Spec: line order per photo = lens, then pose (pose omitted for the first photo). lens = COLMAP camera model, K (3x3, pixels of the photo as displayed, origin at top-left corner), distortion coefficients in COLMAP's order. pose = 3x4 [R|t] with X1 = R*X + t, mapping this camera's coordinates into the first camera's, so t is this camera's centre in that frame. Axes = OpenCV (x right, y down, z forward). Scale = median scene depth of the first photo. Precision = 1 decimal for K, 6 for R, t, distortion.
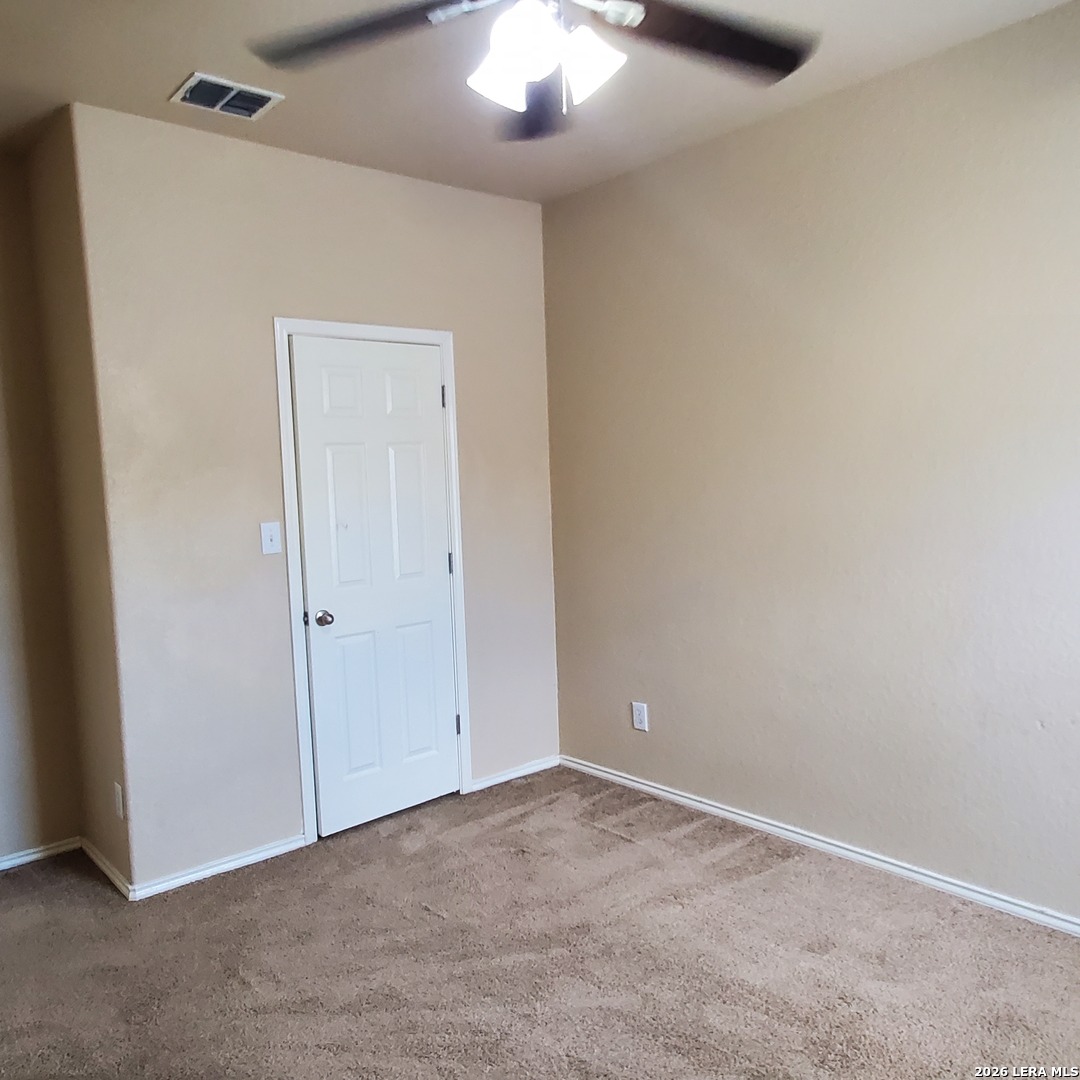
lens RADIAL K [[877.0, 0, 540.0], [0, 877.0, 540.0], [0, 0, 1]] dist [-0.001282, -0.000765]
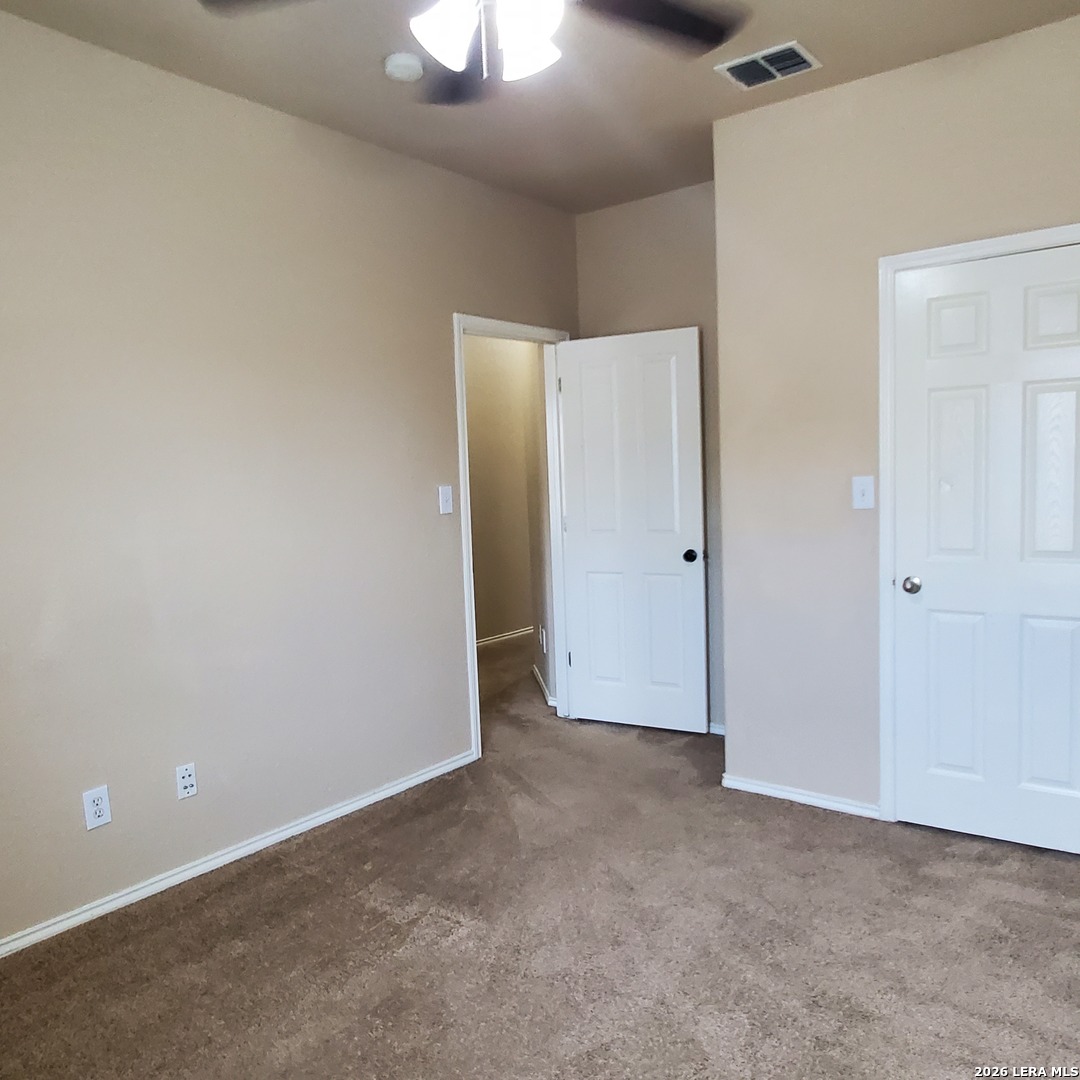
lens RADIAL K [[877.0, 0, 540.0], [0, 877.0, 540.0], [0, 0, 1]] dist [-0.001282, -0.000765]
pose [[0.193259, 0.107782, -0.975210, 0.573804], [-0.045313, 0.993868, 0.100864, -0.031658], [0.980101, 0.024696, 0.196958, 0.462311]]
